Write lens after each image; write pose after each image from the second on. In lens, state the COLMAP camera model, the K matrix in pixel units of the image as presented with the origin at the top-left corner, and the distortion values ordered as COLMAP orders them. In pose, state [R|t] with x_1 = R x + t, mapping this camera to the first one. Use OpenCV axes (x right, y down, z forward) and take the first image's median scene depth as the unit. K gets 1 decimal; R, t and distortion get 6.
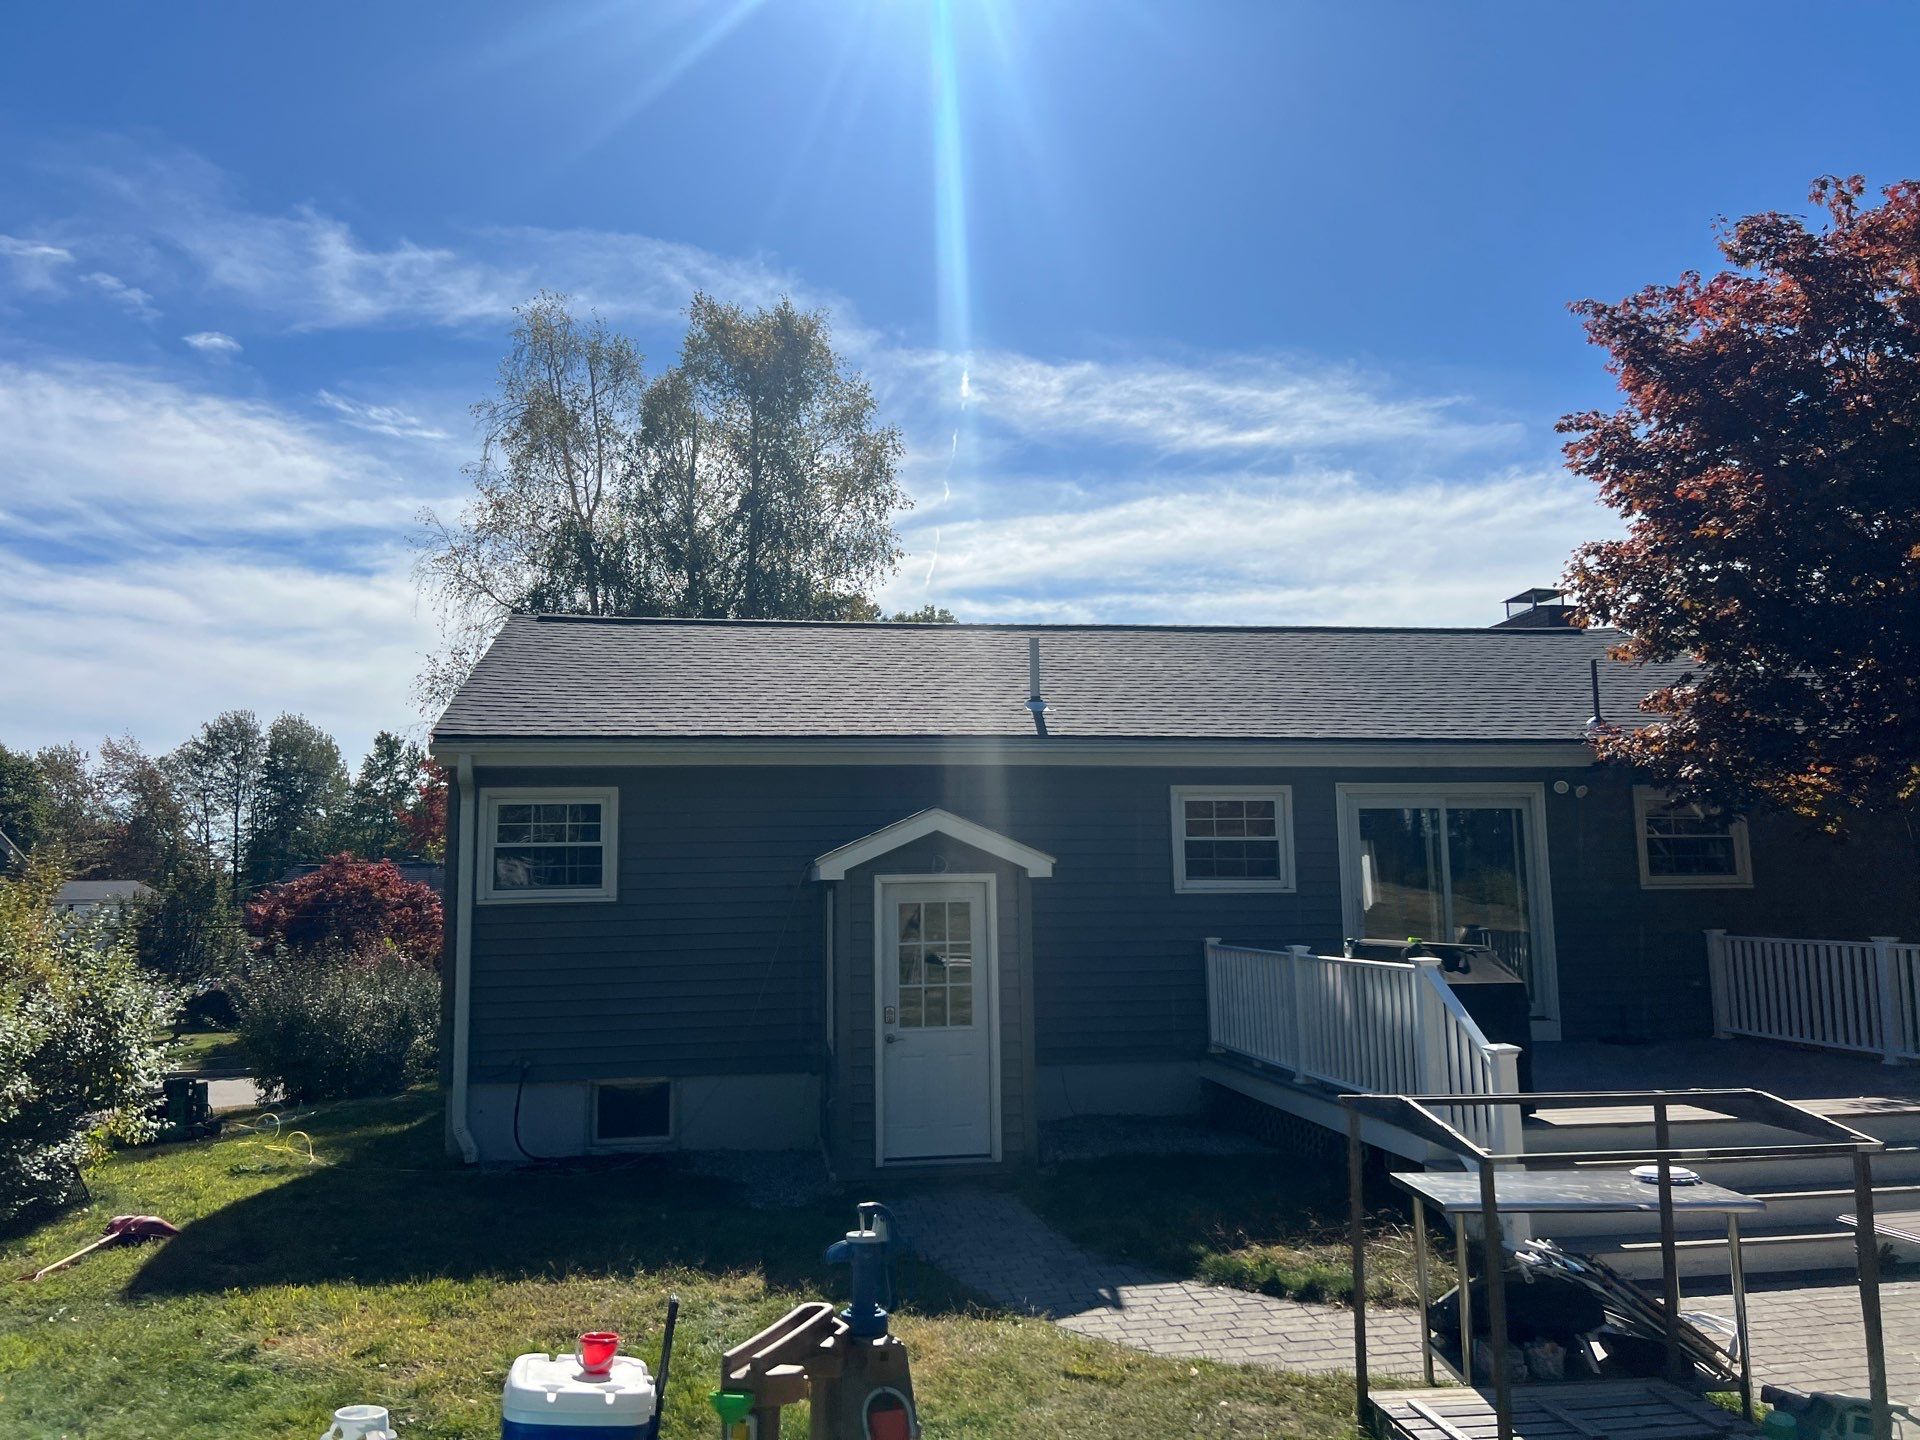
lens RADIAL K [[1447.7, 0, 961.0], [0, 1447.7, 704.0], [0, 0, 1]] dist [0.048762, -0.056873]
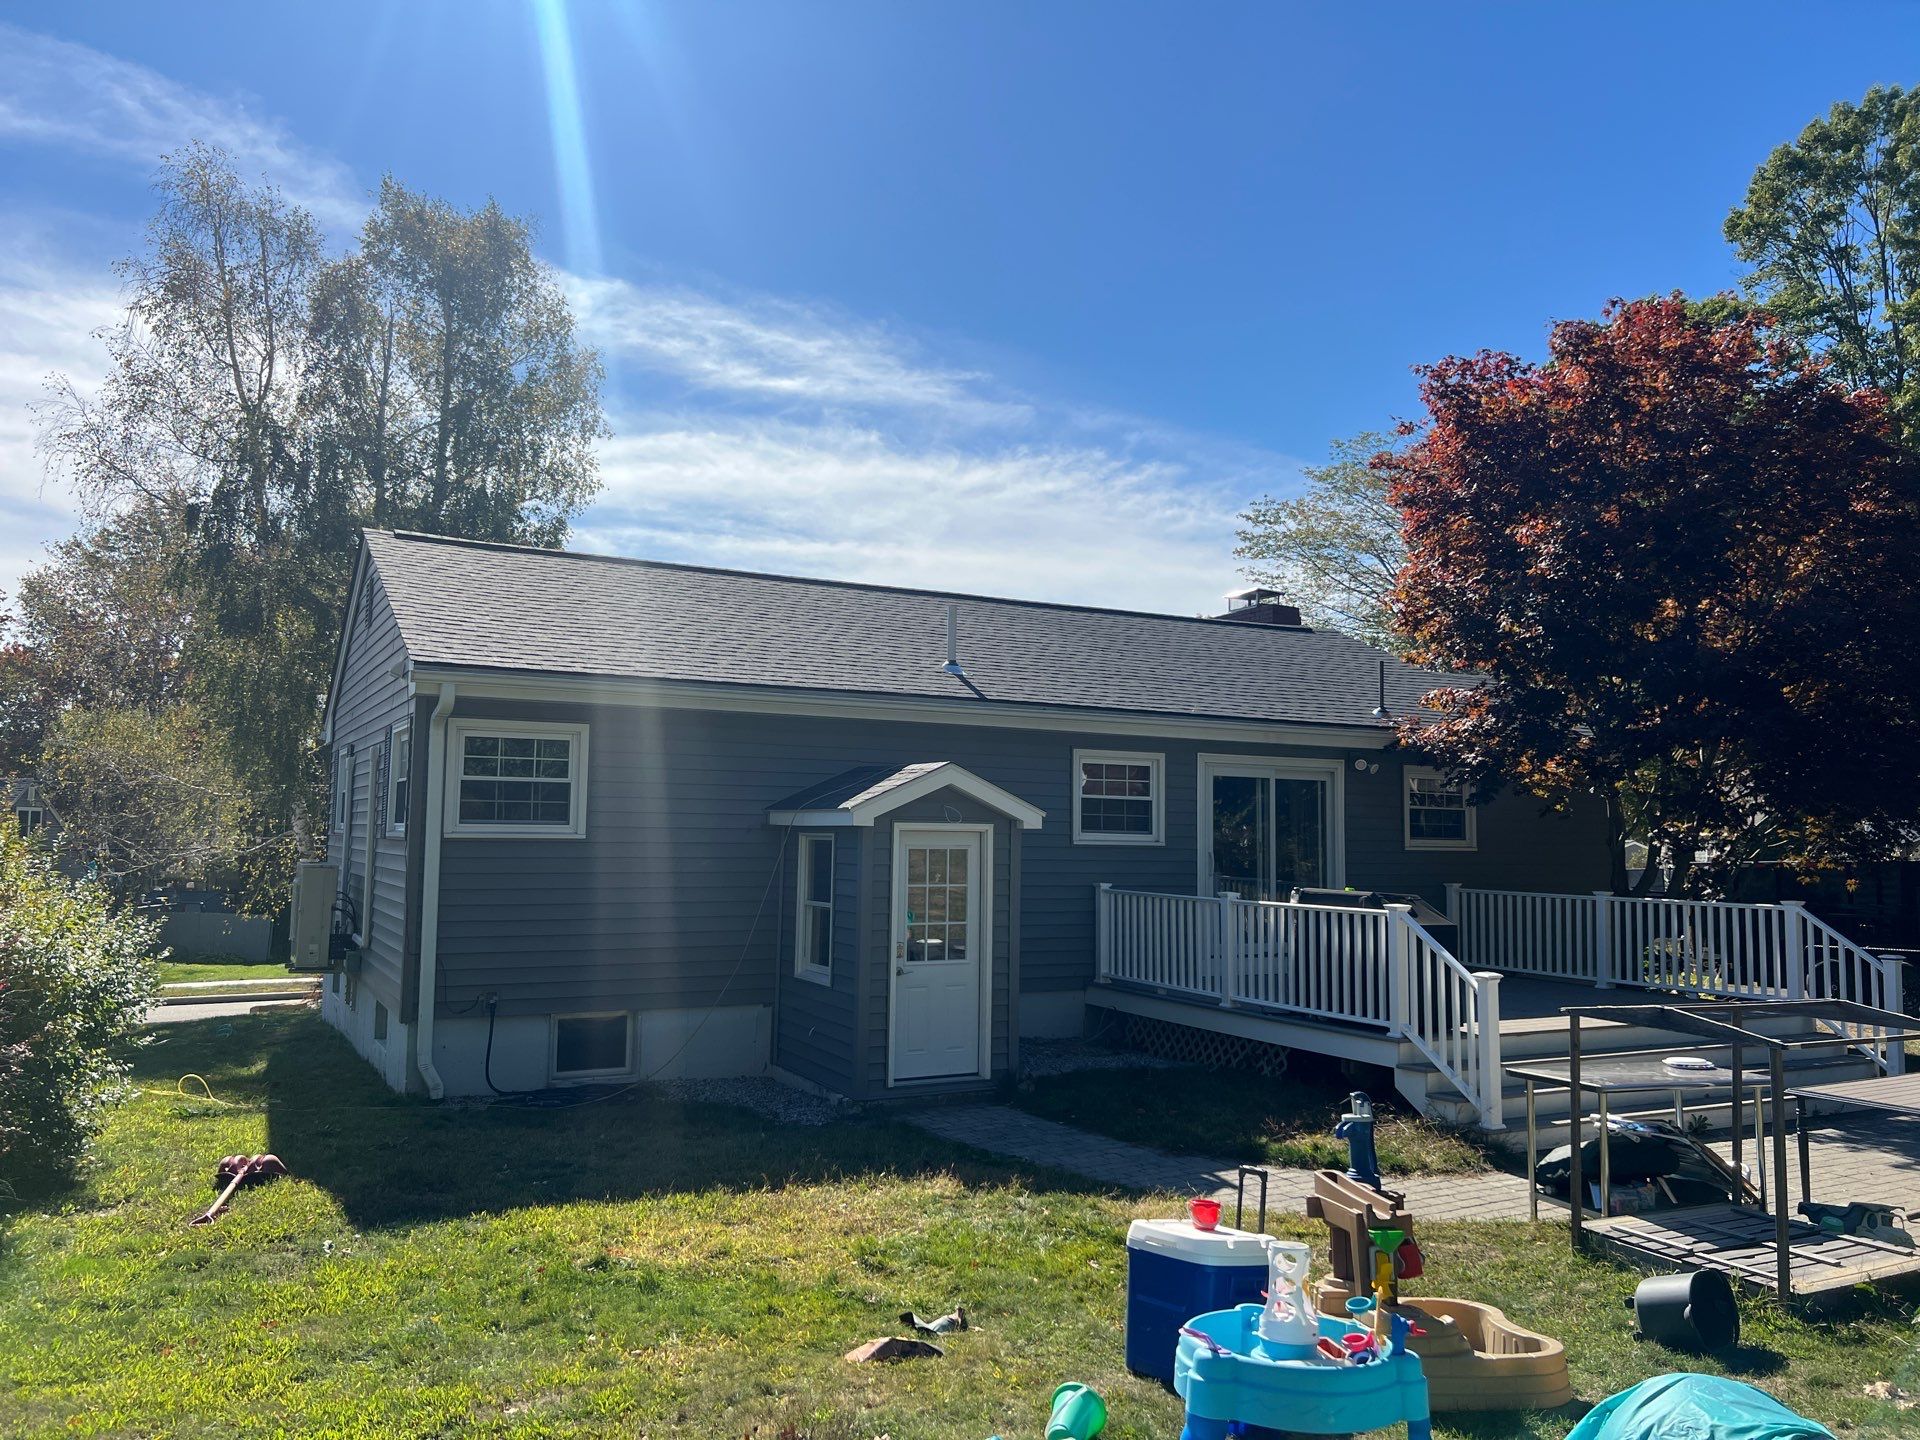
lens RADIAL K [[1446.5, 0, 979.1], [0, 1446.5, 724.0], [0, 0, 1]] dist [0.066091, -0.073504]
pose [[0.940215, 0.053968, 0.336277, -0.313088], [-0.071688, 0.996605, 0.040493, -0.003216], [-0.332950, -0.062179, 0.940892, -0.031056]]
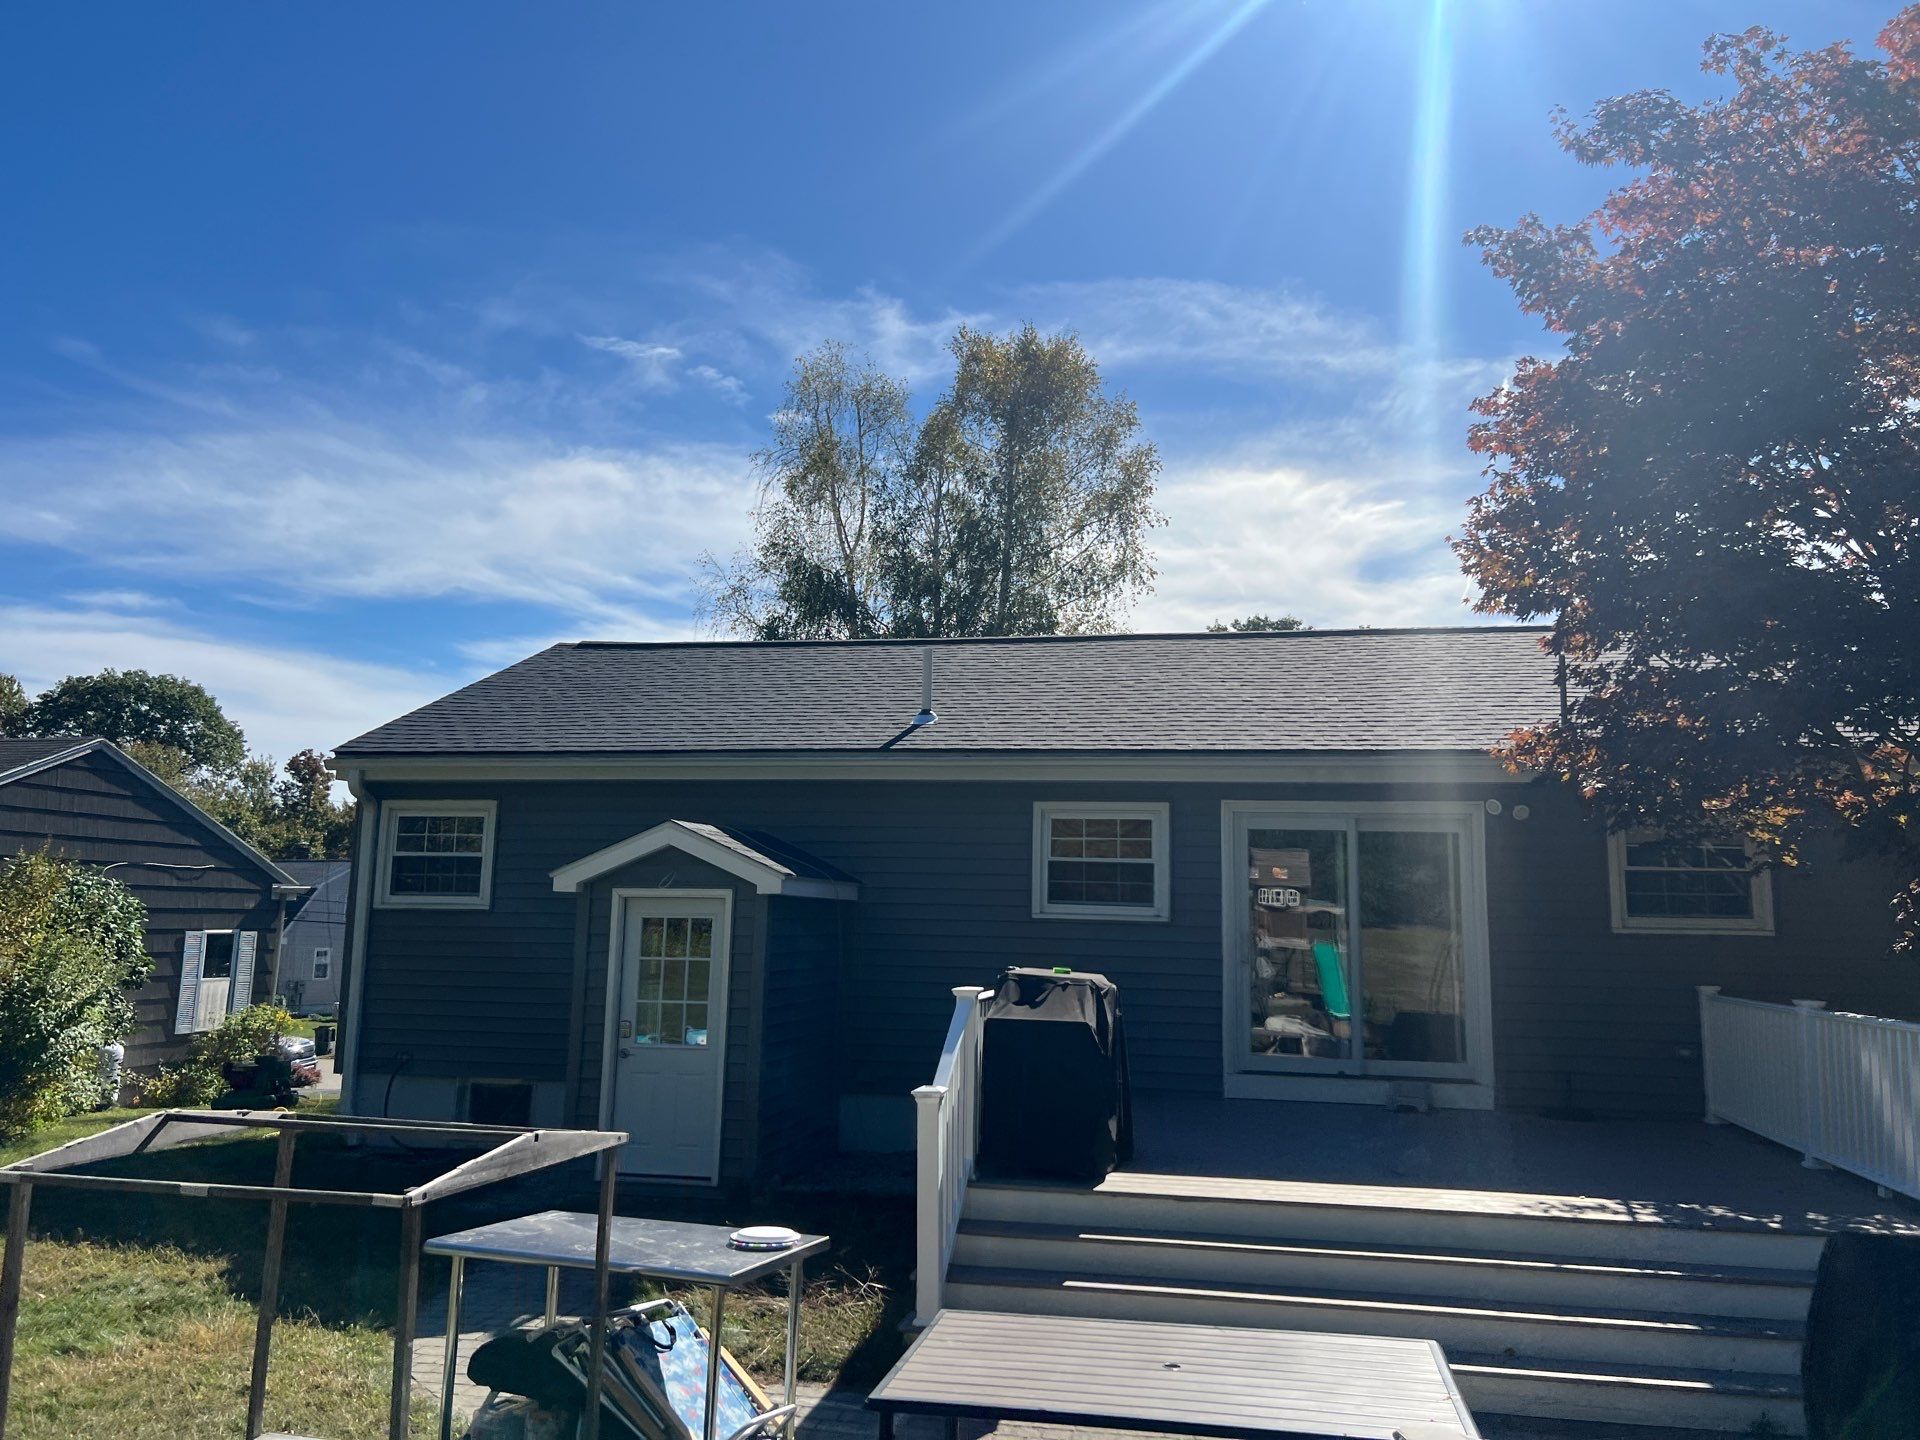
lens RADIAL K [[1447.7, 0, 961.0], [0, 1447.7, 704.0], [0, 0, 1]] dist [0.048762, -0.056873]
pose [[0.941488, -0.018137, -0.336559, 0.431215], [0.011851, 0.999715, -0.020723, 0.012252], [0.336839, 0.015522, 0.941434, 0.112055]]
